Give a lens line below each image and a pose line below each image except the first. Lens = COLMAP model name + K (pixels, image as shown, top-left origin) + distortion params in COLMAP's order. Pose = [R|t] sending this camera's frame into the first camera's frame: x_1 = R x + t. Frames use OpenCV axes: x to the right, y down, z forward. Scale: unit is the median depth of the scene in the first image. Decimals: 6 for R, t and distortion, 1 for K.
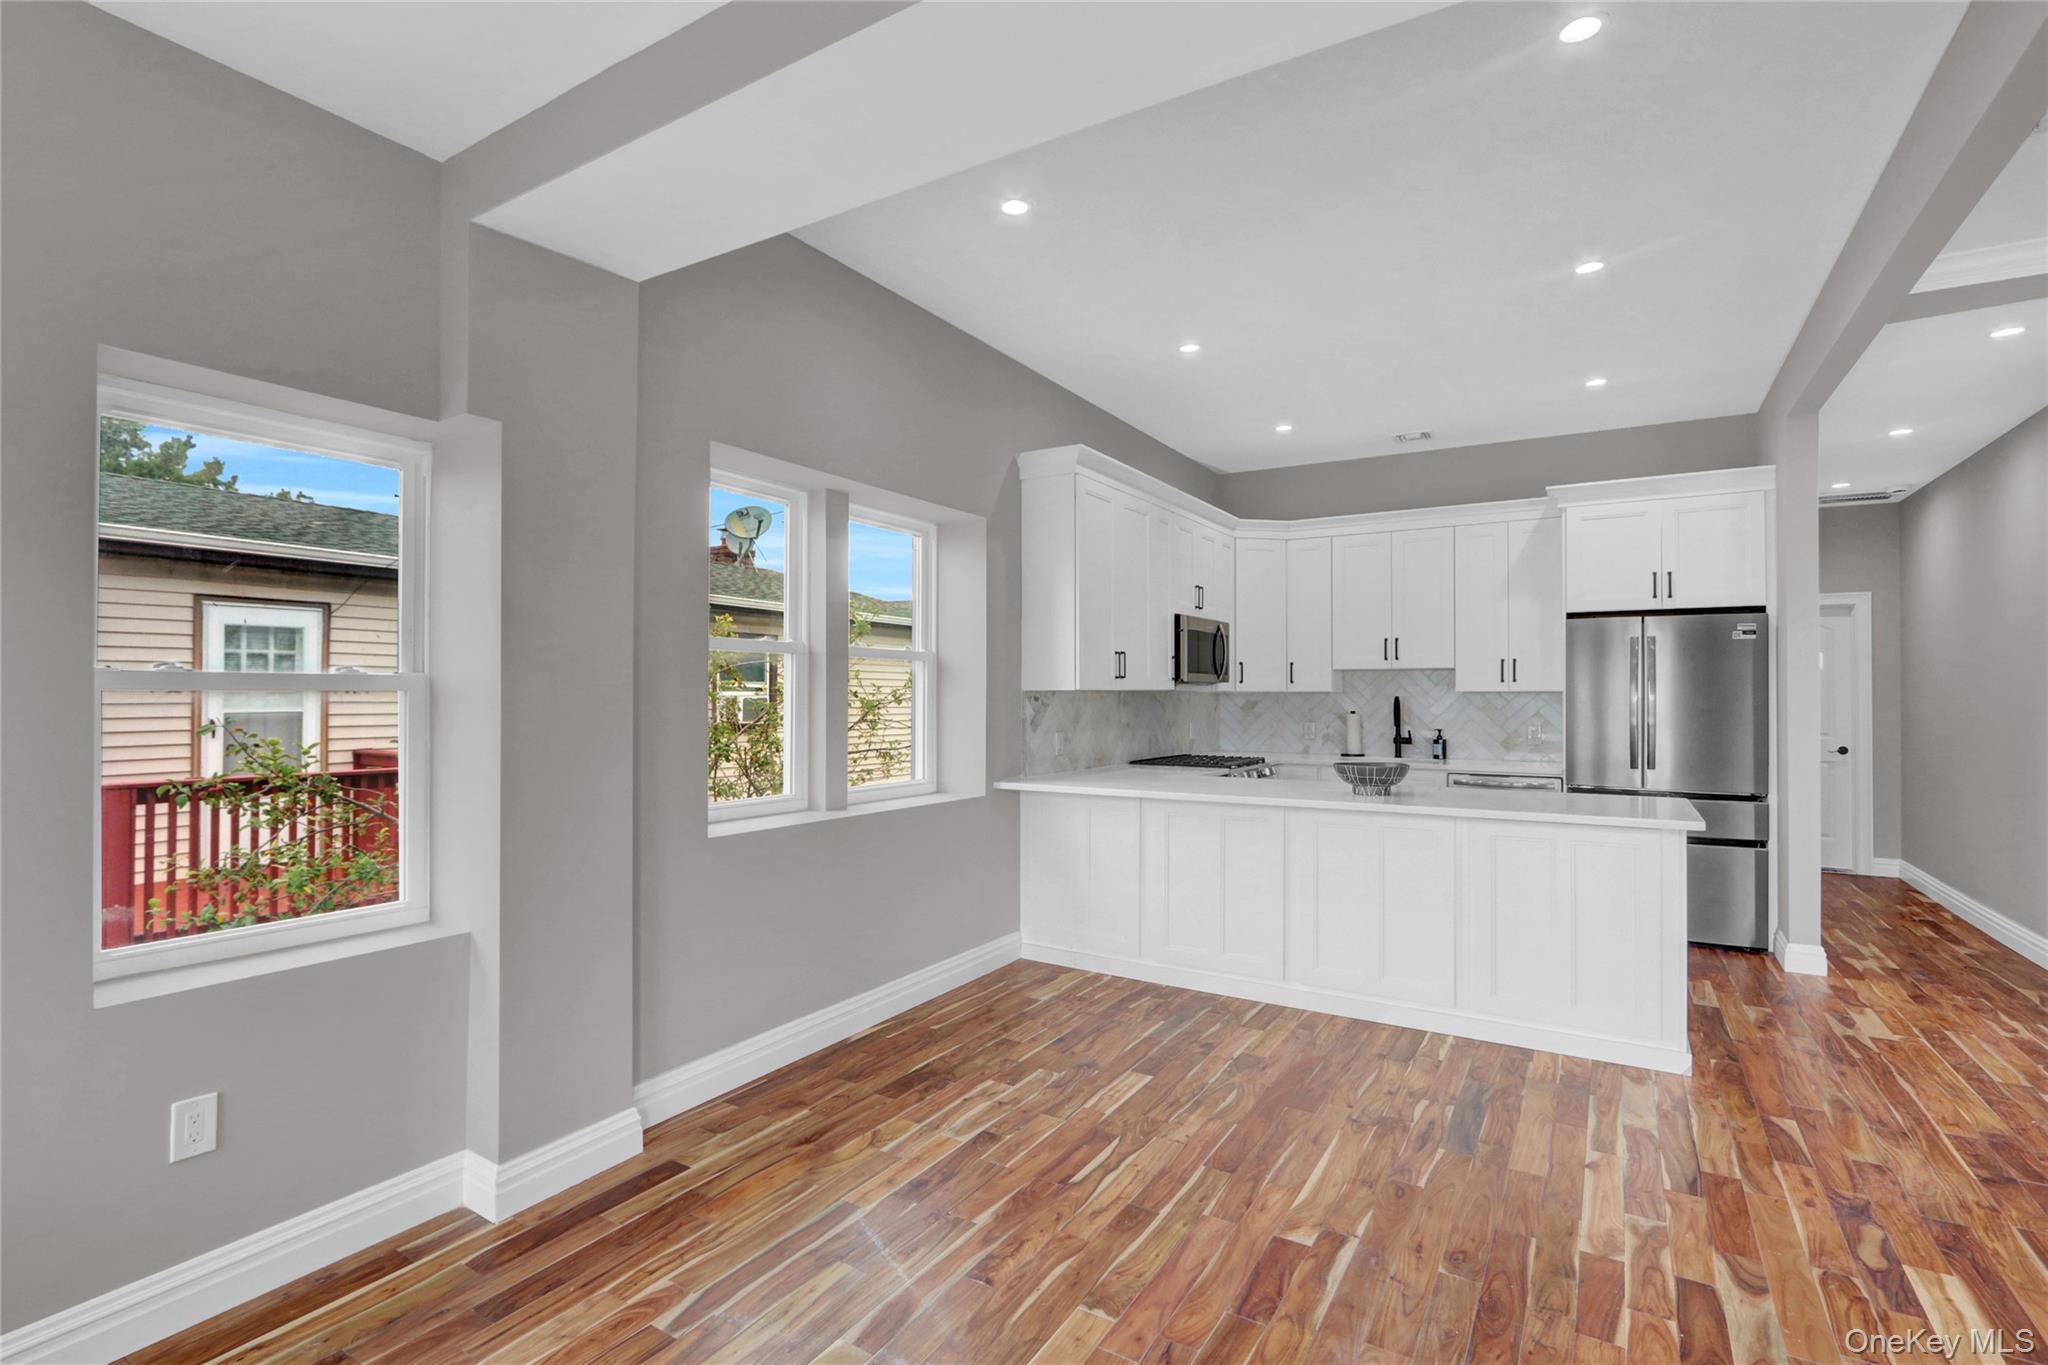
lens RADIAL K [[989.8, 0, 989.1], [0, 989.8, 684.3], [0, 0, 1]] dist [-0.019634, 0.004982]
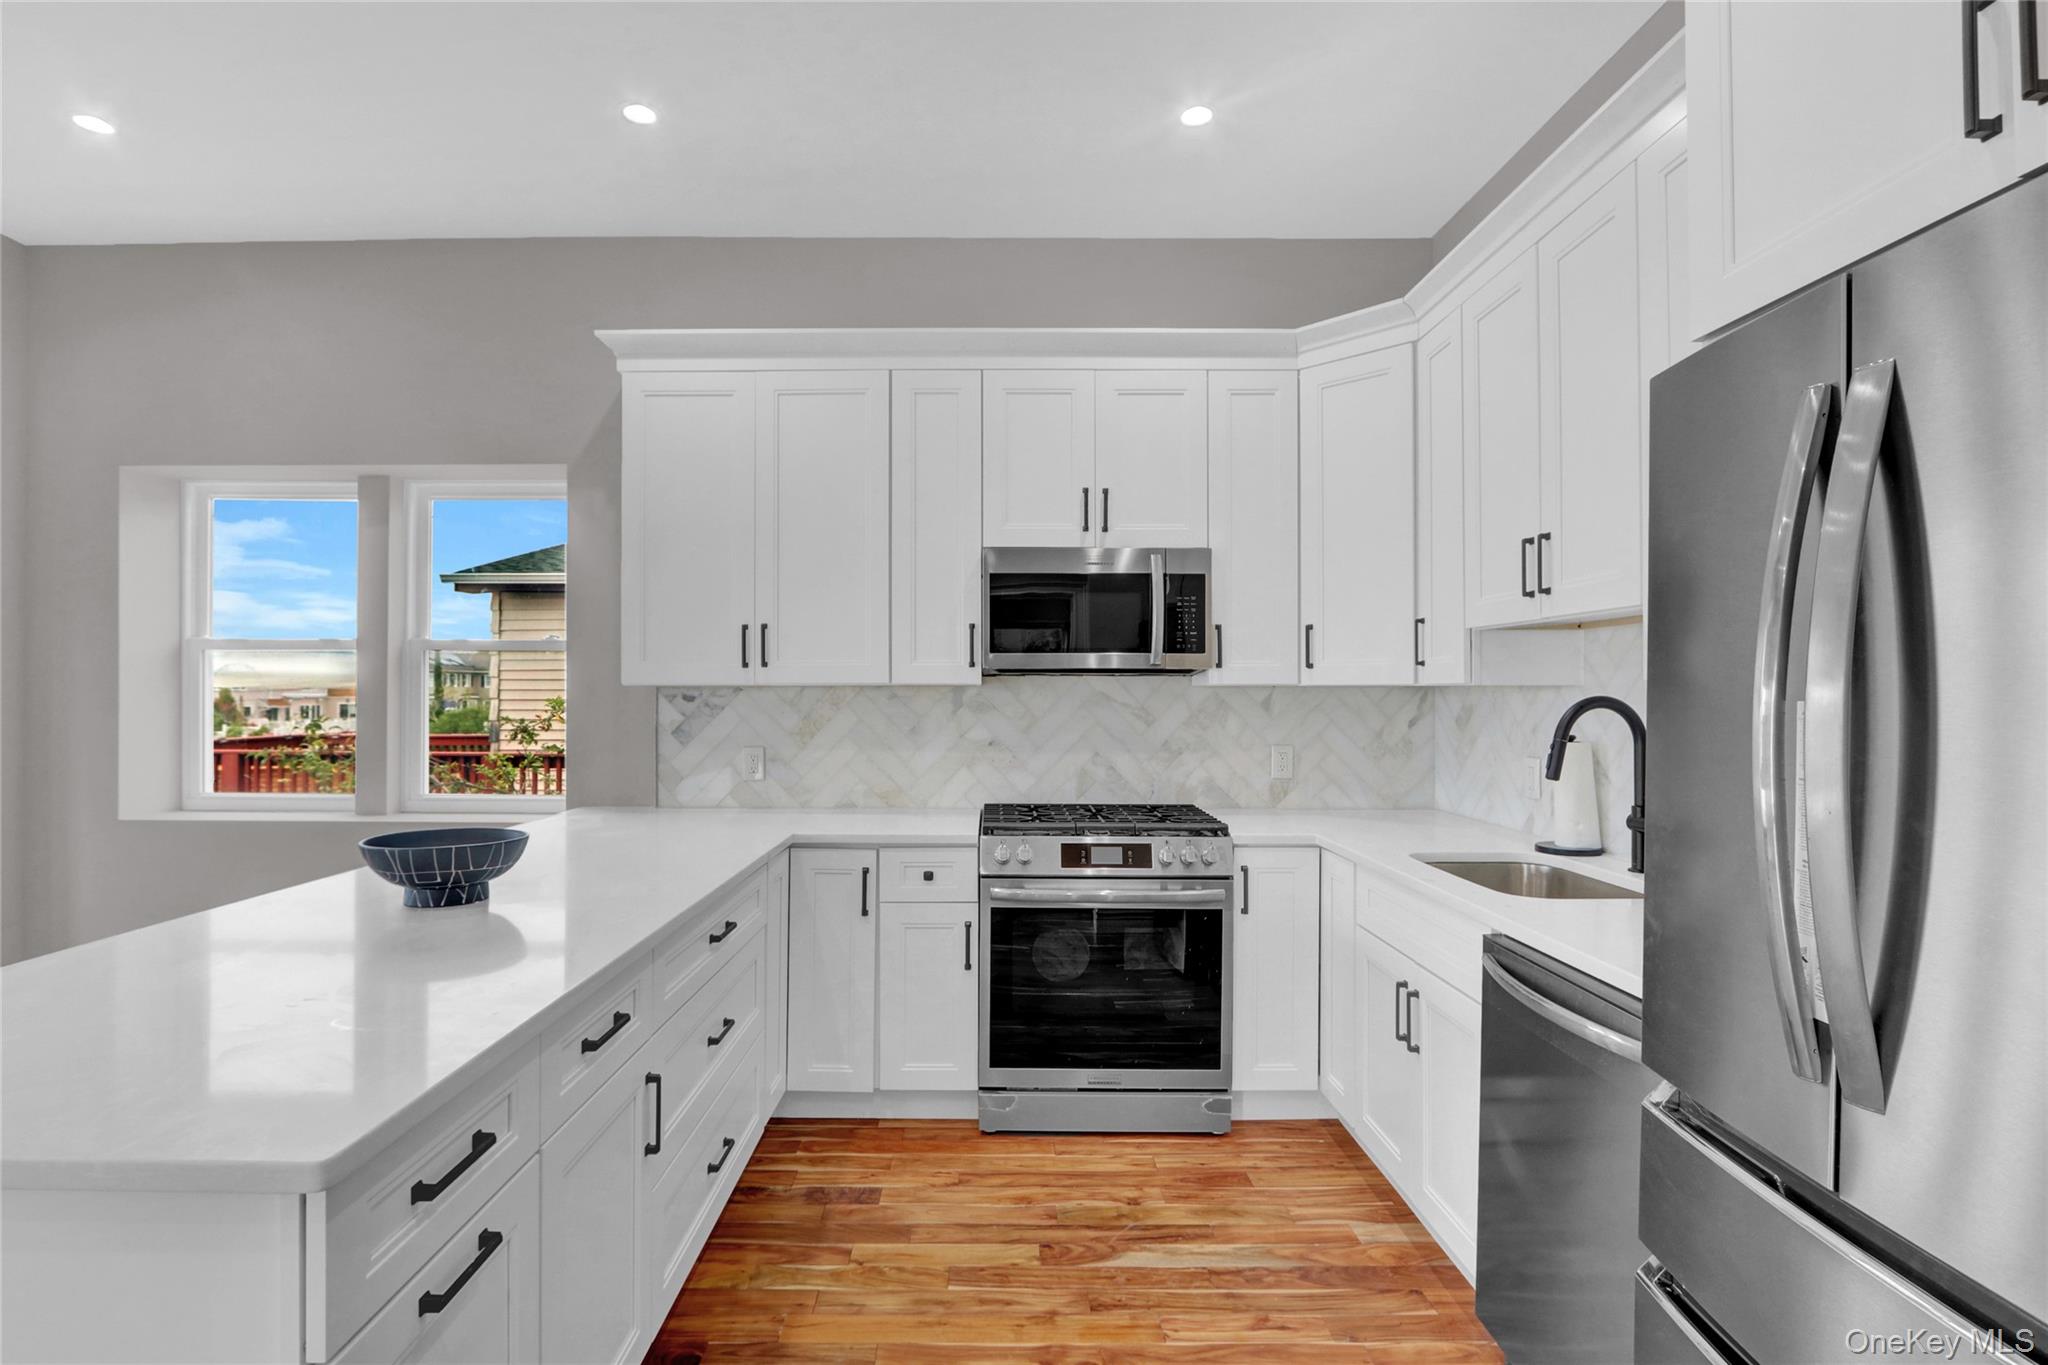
lens RADIAL K [[989.8, 0, 1070.4], [0, 989.8, 693.6], [0, 0, 1]] dist [-0.019634, 0.004982]
pose [[0.560742, -0.001431, -0.827989, 0.903842], [0.007558, 0.999966, 0.003391, 0.012758], [0.827956, -0.008159, 0.560734, 0.956762]]
